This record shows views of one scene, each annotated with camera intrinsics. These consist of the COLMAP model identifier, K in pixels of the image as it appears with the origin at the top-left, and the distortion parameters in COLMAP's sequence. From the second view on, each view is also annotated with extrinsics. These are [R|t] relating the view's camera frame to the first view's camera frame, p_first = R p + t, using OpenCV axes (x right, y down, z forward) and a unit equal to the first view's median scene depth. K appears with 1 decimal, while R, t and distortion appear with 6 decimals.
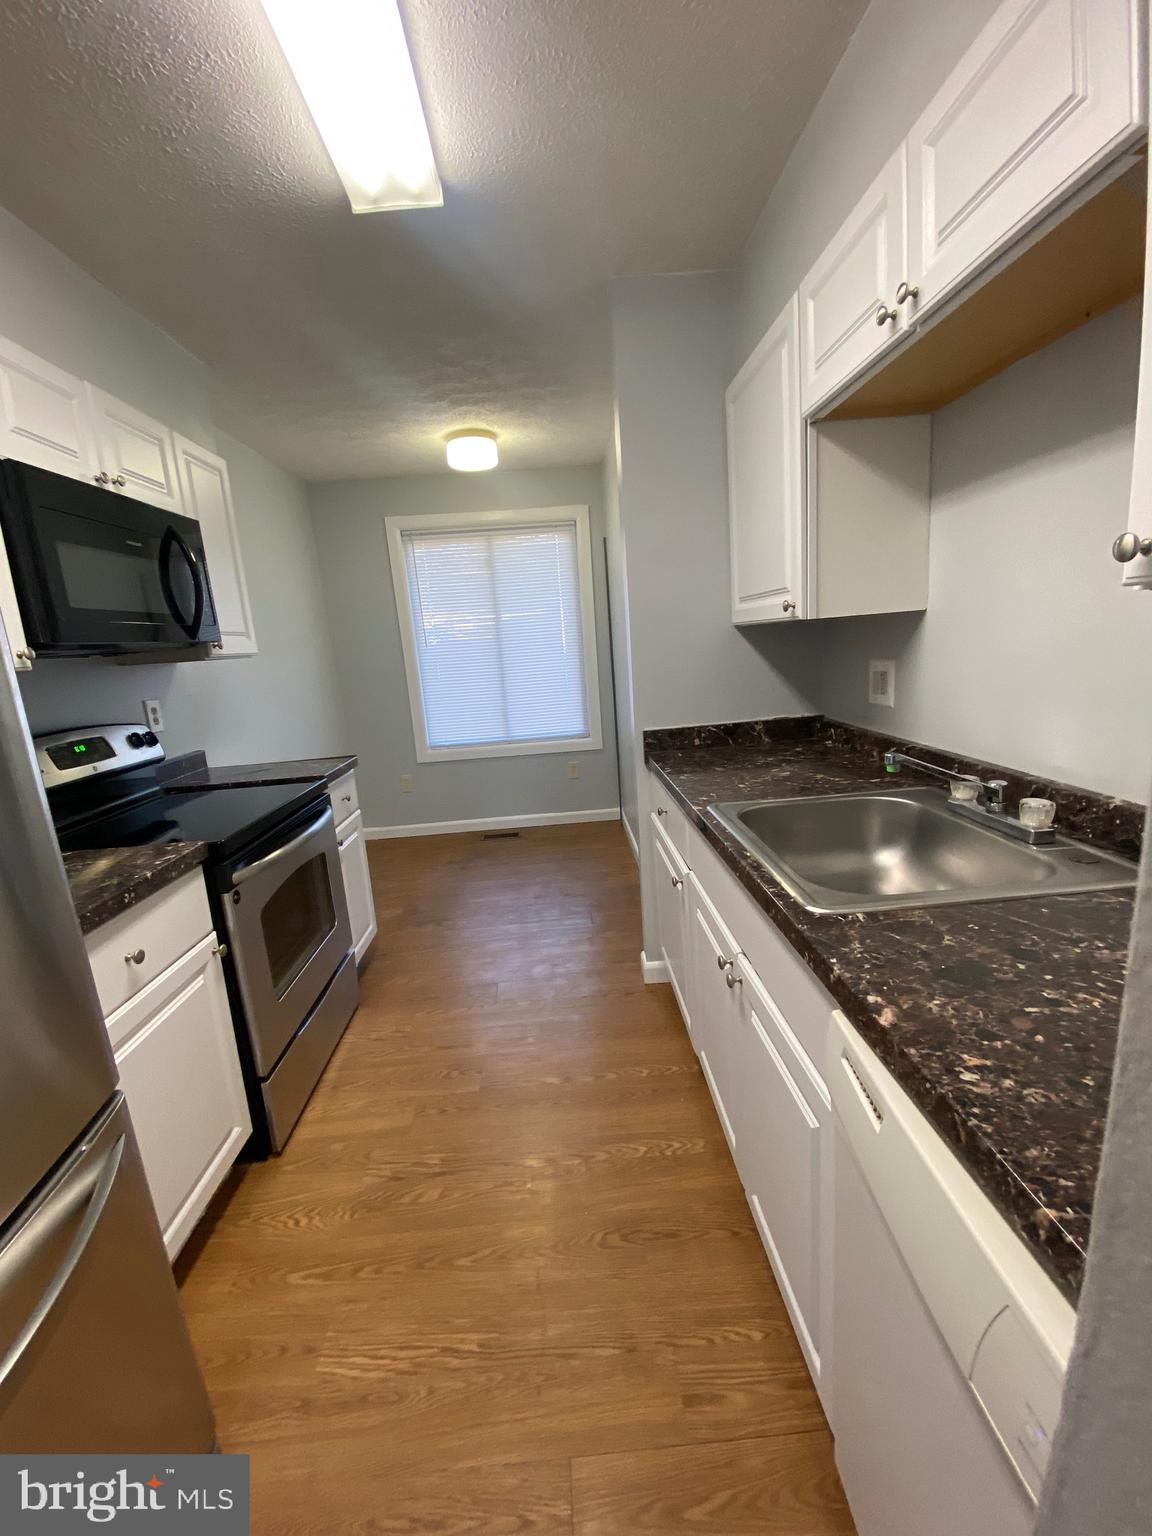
lens RADIAL K [[615.6, 0, 576.0], [0, 615.6, 768.0], [0, 0, 1]] dist [0.025011, -0.023339]
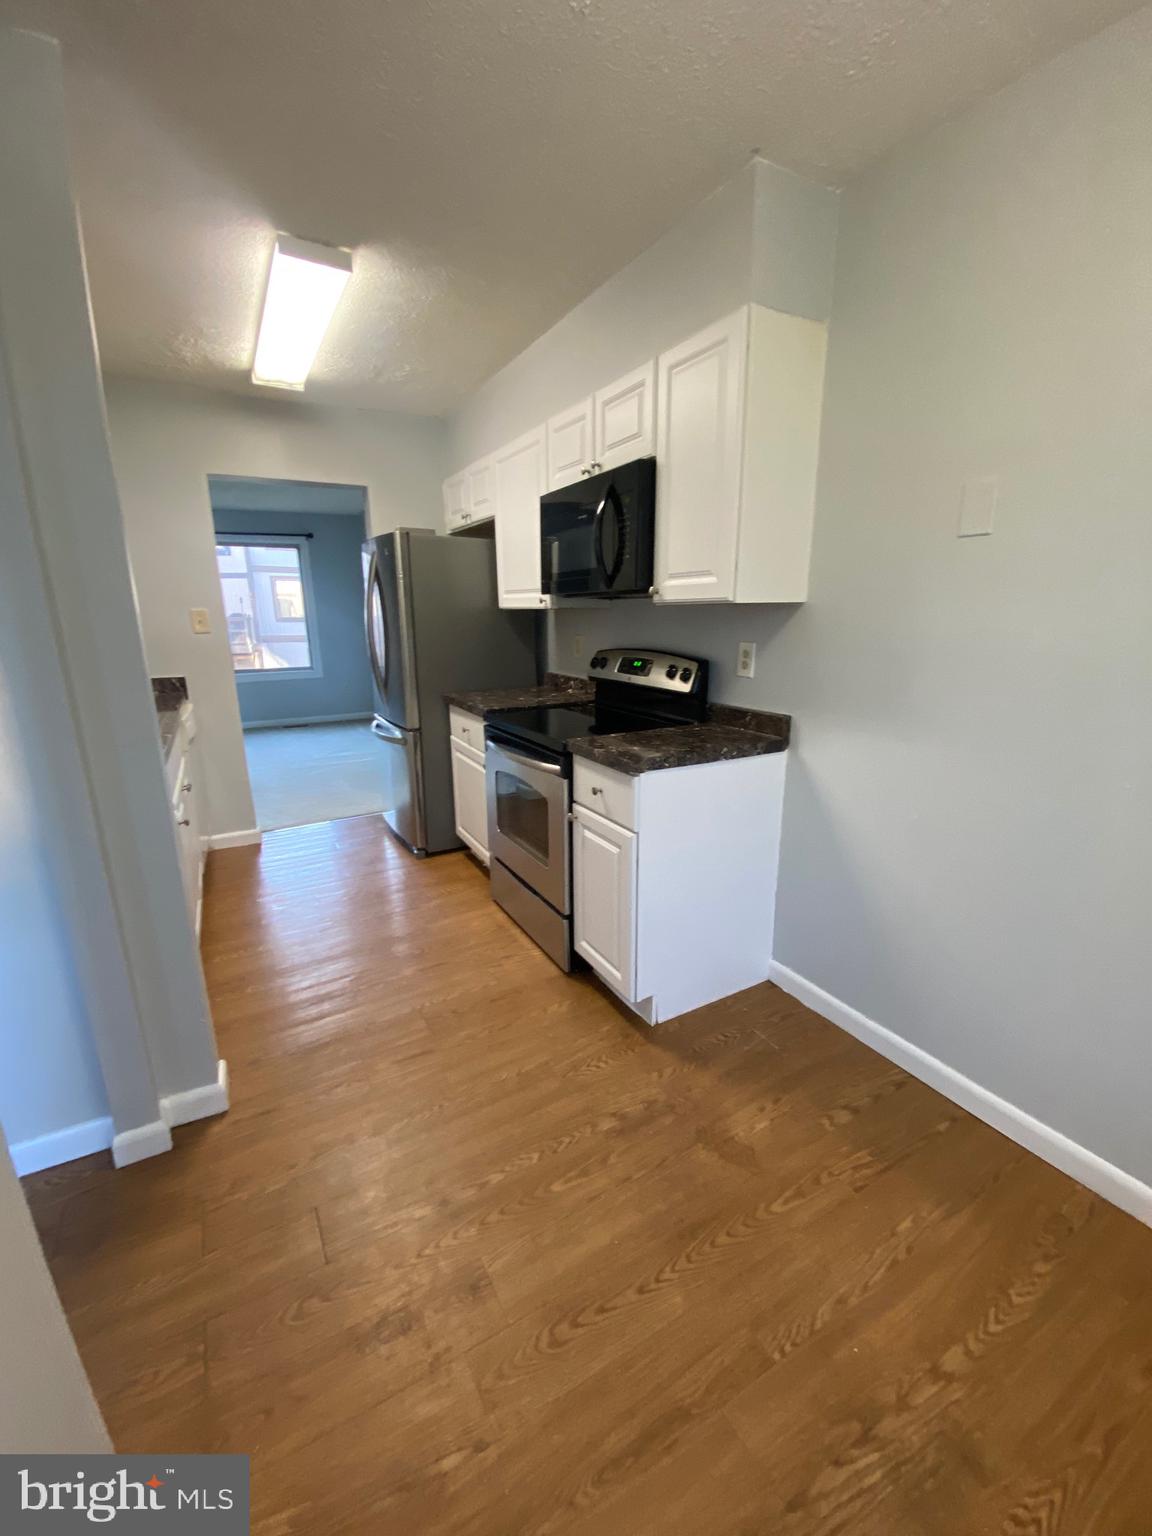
lens RADIAL K [[615.6, 0, 576.0], [0, 615.6, 768.0], [0, 0, 1]] dist [0.025011, -0.023339]
pose [[-0.884905, 0.195432, -0.422788, -0.023309], [-0.016145, 0.894299, 0.447178, -0.434667], [0.465492, 0.402536, -0.788214, 2.078905]]
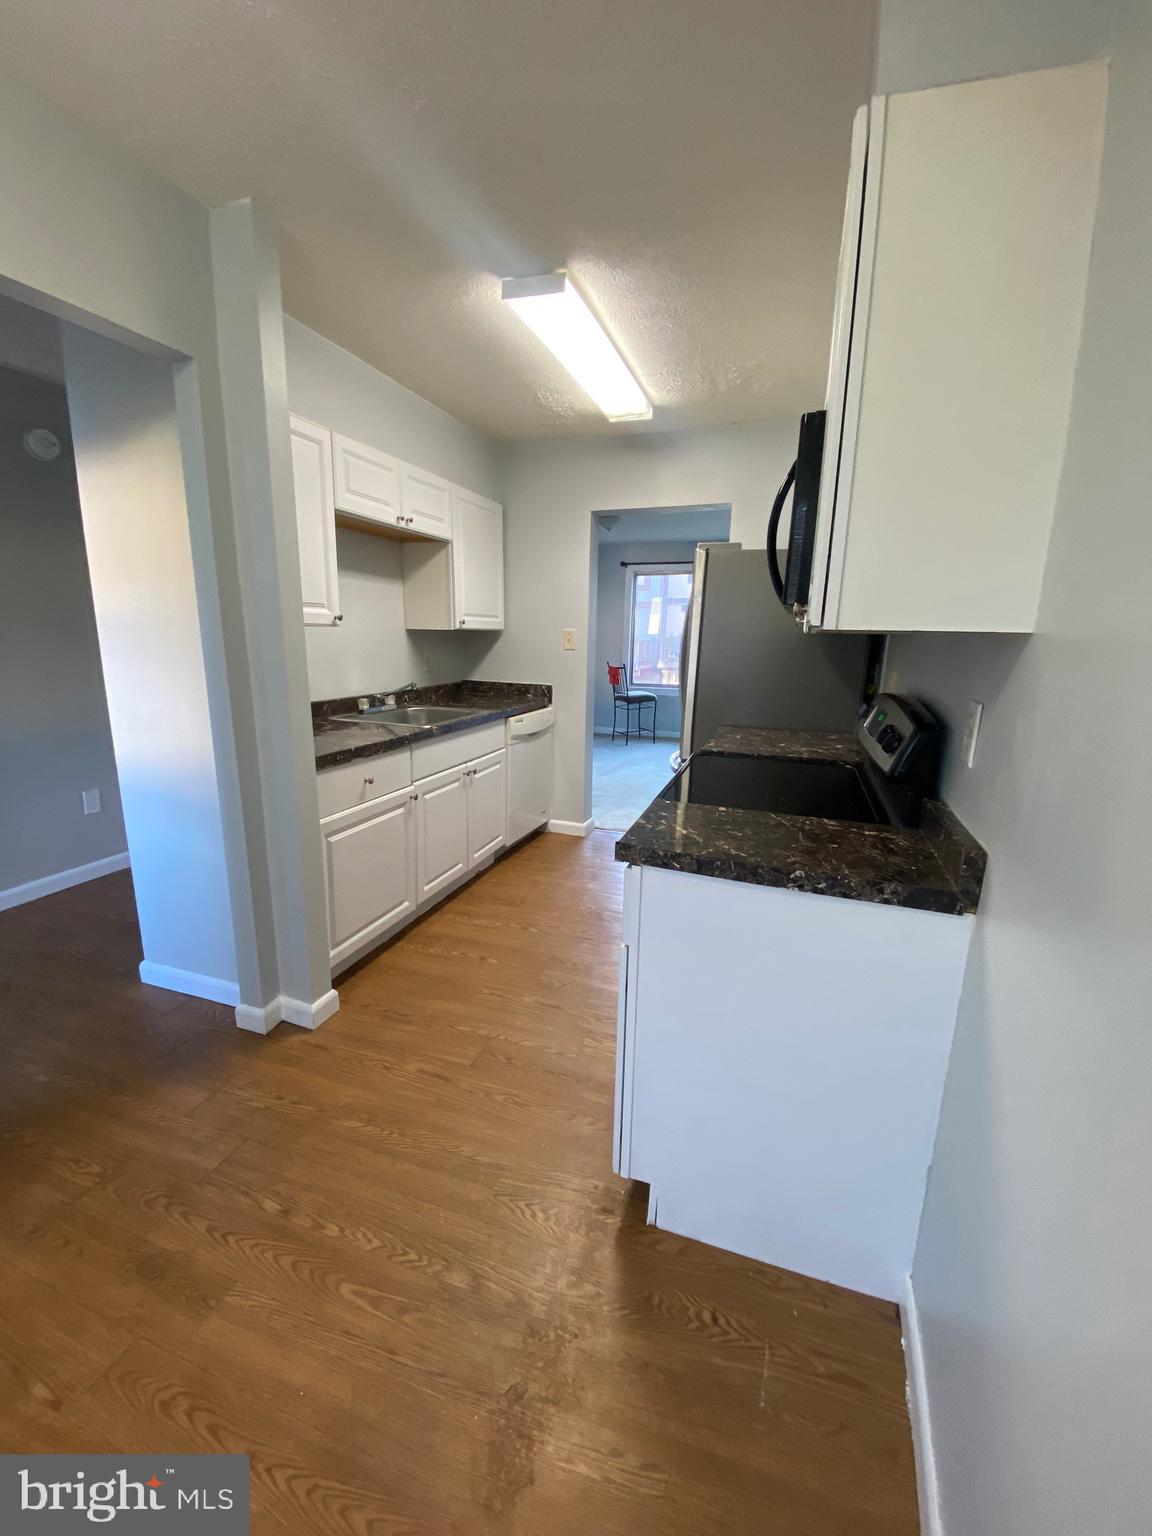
lens RADIAL K [[621.3, 0, 579.9], [0, 621.3, 773.1], [0, 0, 1]] dist [0.025958, -0.021088]
pose [[-0.928738, -0.022952, 0.370026, -0.729787], [0.125246, 0.919977, 0.371424, -0.353663], [-0.348940, 0.391300, -0.851543, 1.934082]]
